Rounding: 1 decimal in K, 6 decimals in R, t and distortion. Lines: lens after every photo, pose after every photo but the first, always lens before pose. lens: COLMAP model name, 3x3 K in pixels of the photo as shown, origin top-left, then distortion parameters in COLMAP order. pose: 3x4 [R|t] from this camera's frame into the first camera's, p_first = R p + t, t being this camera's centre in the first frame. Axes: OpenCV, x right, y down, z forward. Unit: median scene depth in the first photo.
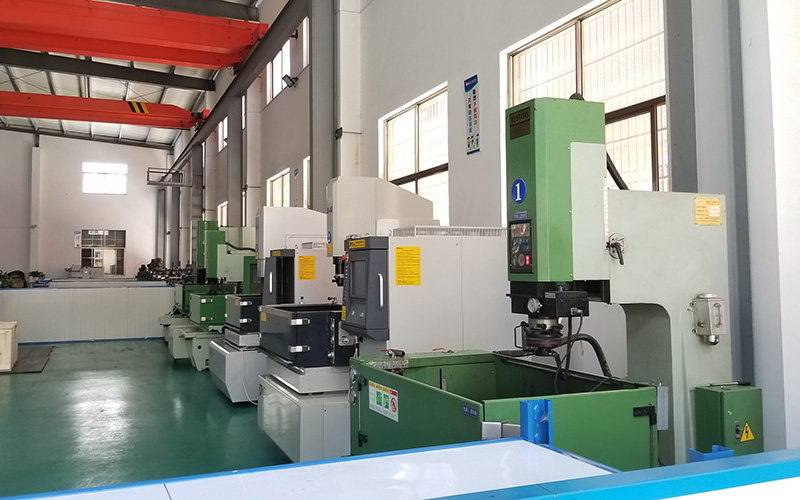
lens RADIAL K [[699.1, 0, 399.6], [0, 699.1, 231.7], [0, 0, 1]] dist [0.074322, -0.007106]
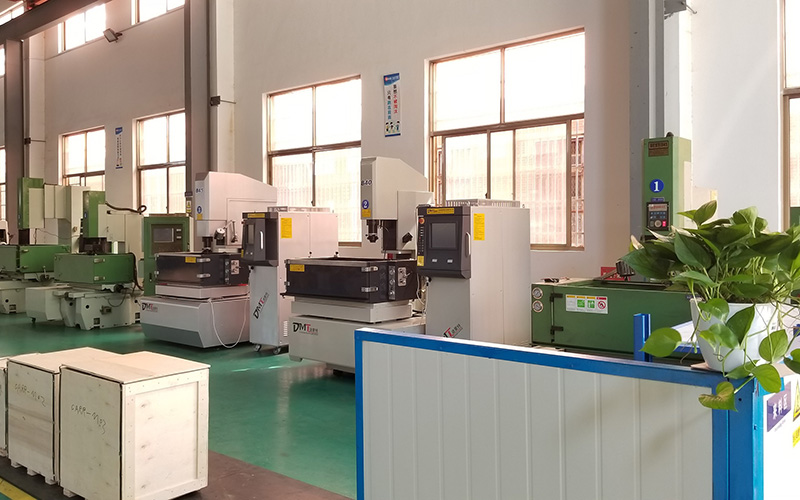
lens RADIAL K [[699.1, 0, 399.6], [0, 699.1, 231.7], [0, 0, 1]] dist [0.074322, -0.007106]
pose [[0.892919, 0.001662, 0.450214, -0.440885], [-0.026212, 0.998489, 0.048300, -0.003632], [-0.449453, -0.054929, 0.891614, -0.119980]]
